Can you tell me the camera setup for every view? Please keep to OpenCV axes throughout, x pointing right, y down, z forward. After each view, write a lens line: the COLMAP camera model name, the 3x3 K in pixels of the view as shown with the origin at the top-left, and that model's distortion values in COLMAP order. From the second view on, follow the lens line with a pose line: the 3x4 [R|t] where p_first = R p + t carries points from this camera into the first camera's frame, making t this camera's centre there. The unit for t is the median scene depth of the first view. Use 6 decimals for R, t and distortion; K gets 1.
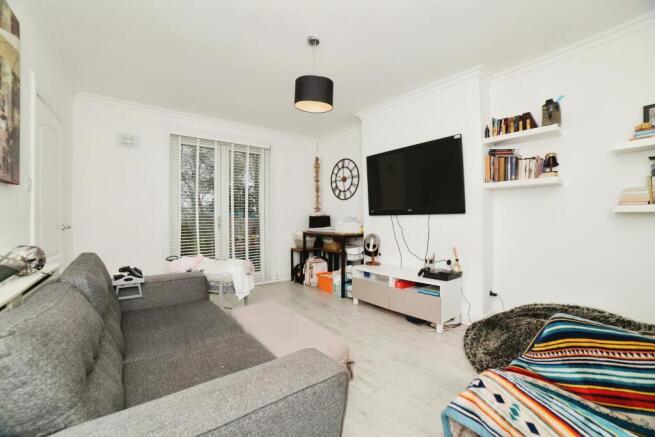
lens RADIAL K [[258.1, 0, 327.5], [0, 258.1, 218.5], [0, 0, 1]] dist [-0.001266, -0.000118]
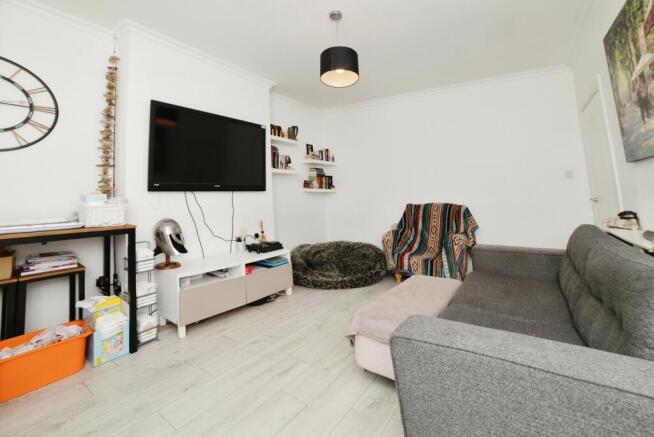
lens RADIAL K [[263.0, 0, 327.1], [0, 263.0, 152.8], [0, 0, 1]] dist [-0.000369, 0.000001]
pose [[-0.161408, 0.154676, 0.974691, -0.653622], [0.003116, 0.987716, -0.156227, -0.003321], [-0.986883, -0.022179, -0.159907, 0.800780]]
